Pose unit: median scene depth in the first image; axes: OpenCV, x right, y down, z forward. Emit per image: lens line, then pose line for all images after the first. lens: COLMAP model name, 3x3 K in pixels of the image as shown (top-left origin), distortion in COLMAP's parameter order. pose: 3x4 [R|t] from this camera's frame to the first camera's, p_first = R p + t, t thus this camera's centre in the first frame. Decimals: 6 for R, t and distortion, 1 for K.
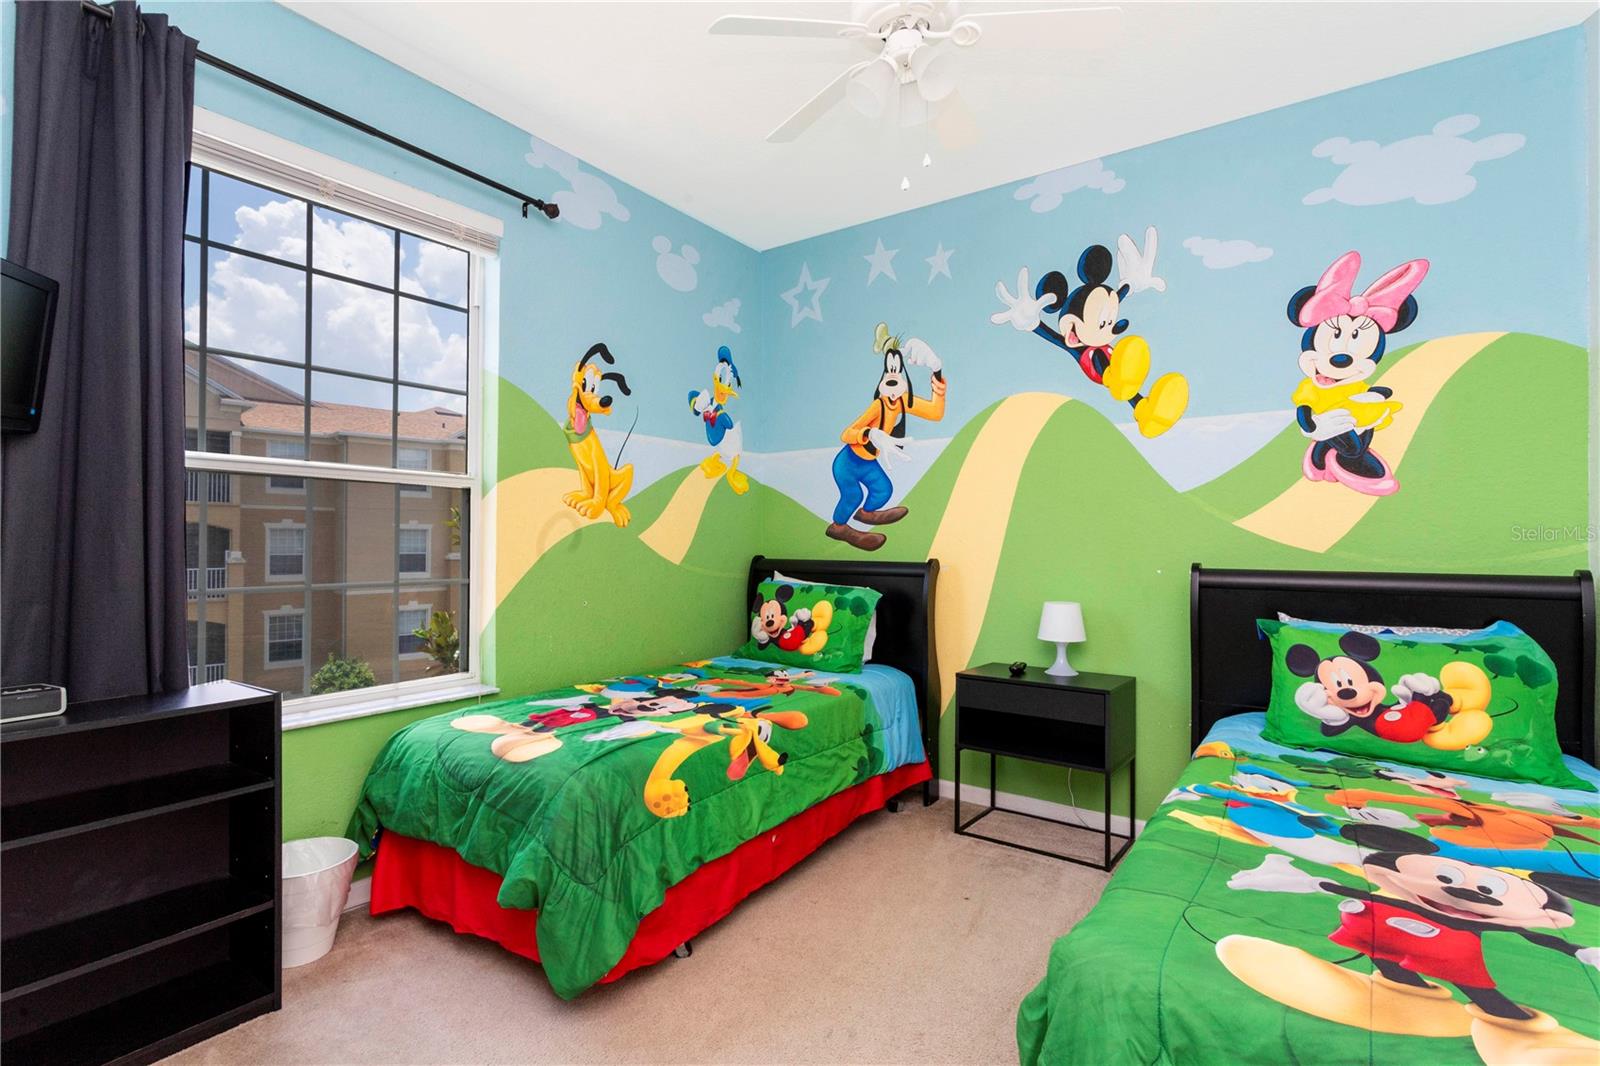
lens RADIAL K [[756.1, 0, 803.1], [0, 756.1, 533.8], [0, 0, 1]] dist [-0.004486, 0.003624]
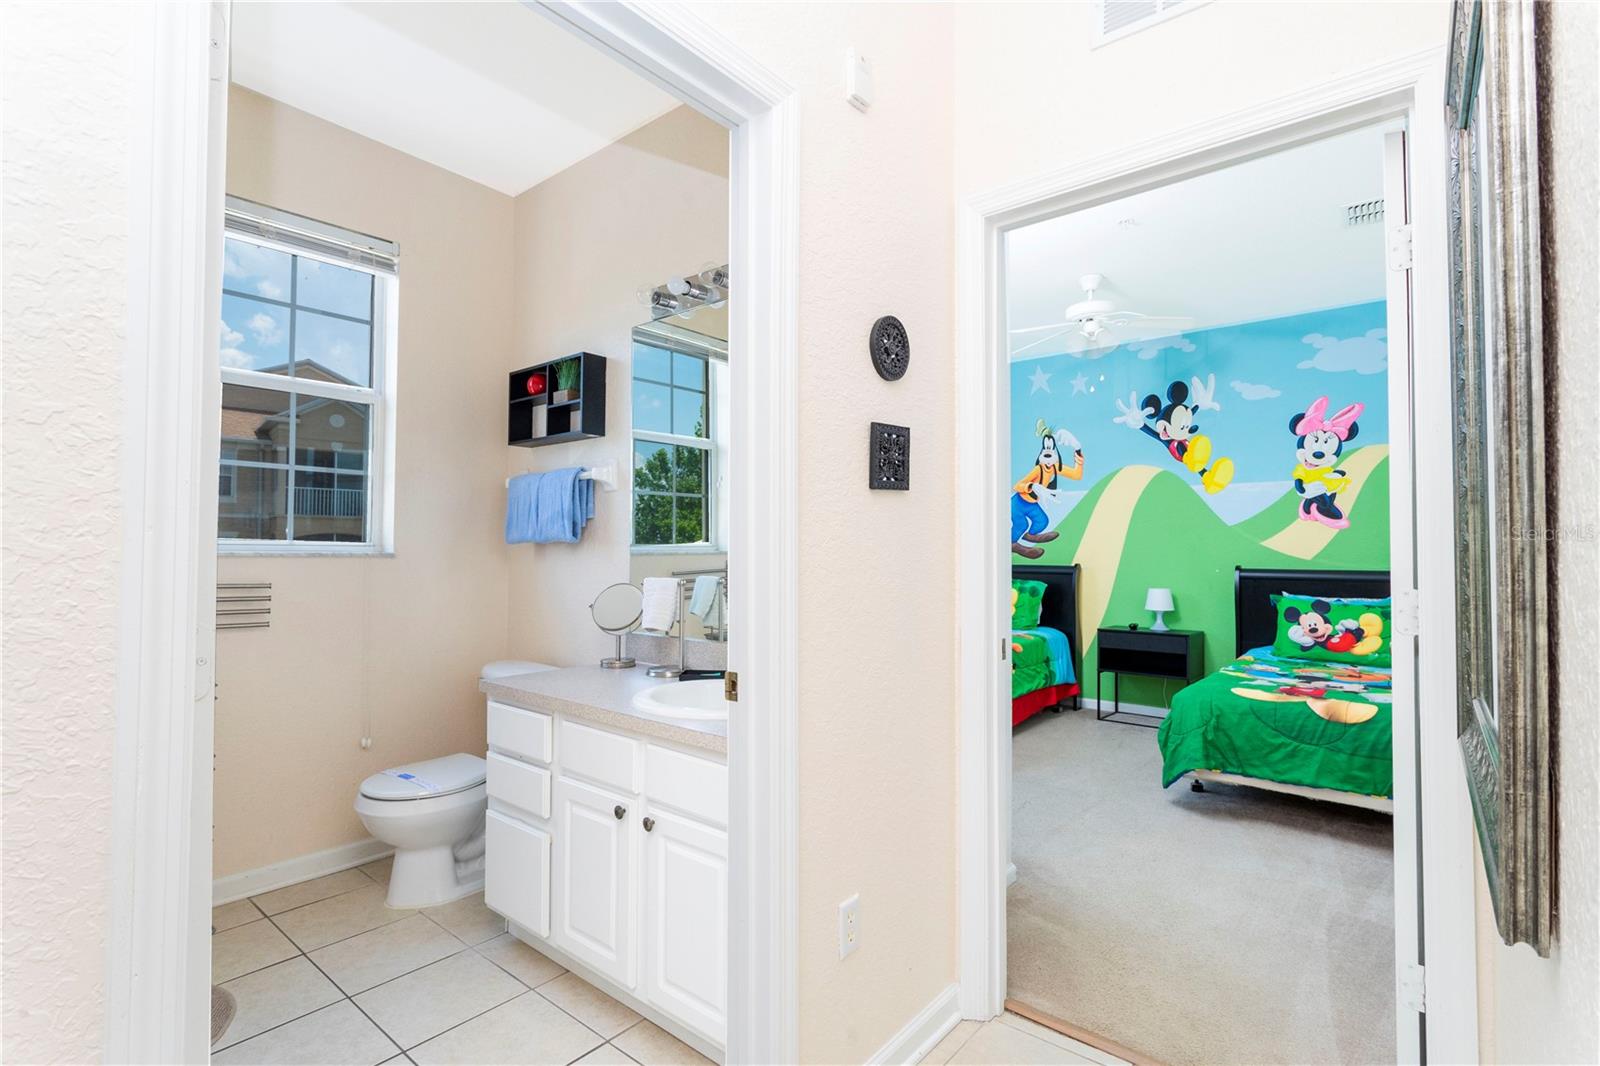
lens RADIAL K [[756.1, 0, 804.2], [0, 756.1, 533.8], [0, 0, 1]] dist [-0.004486, 0.003624]
pose [[0.997286, -0.000848, -0.073620, -0.390069], [-0.000162, 0.999906, -0.013715, -0.012297], [0.073625, 0.013690, 0.997192, -0.898432]]
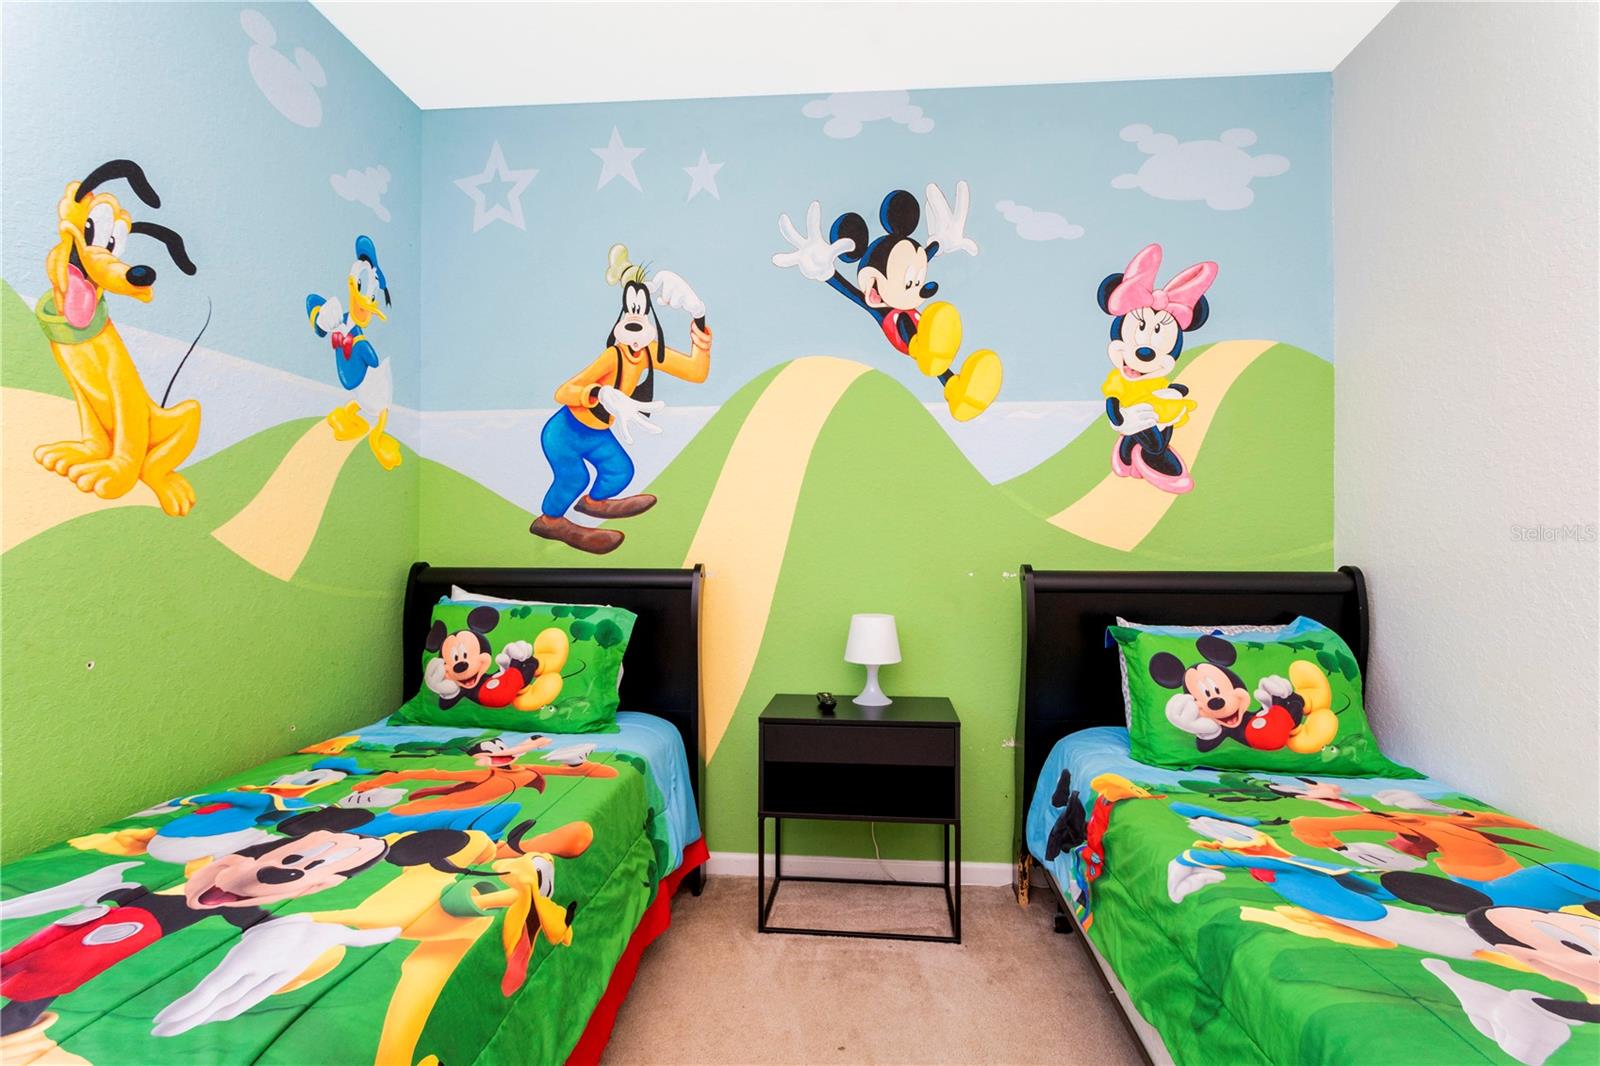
lens RADIAL K [[756.1, 0, 803.4], [0, 756.1, 533.2], [0, 0, 1]] dist [-0.004486, 0.003624]
pose [[0.860323, 0.001898, 0.509746, -0.159152], [-0.002610, 0.999996, 0.000681, 0.002166], [-0.509743, -0.001917, 0.860325, 0.378541]]
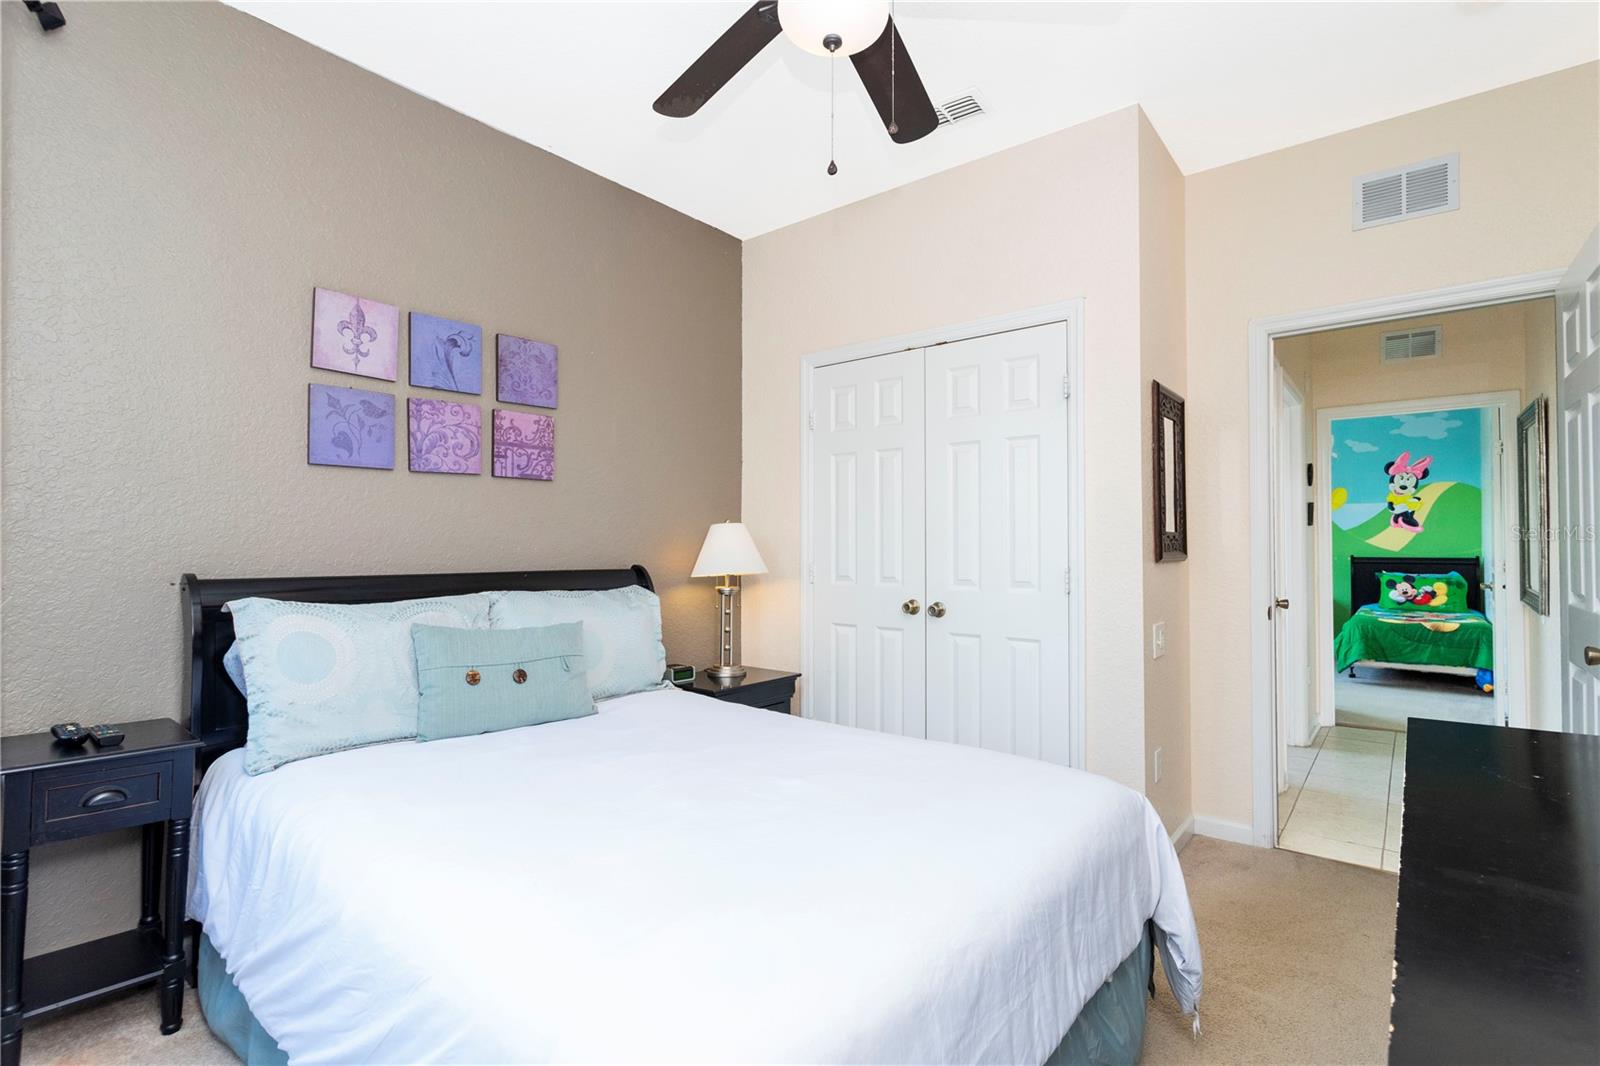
lens RADIAL K [[756.1, 0, 802.7], [0, 756.1, 533.2], [0, 0, 1]] dist [-0.004486, 0.003624]
pose [[0.997826, -0.000256, -0.065907, -1.440794], [-0.000378, 0.999954, -0.009607, -0.017263], [0.065906, 0.009611, 0.997780, -2.104124]]
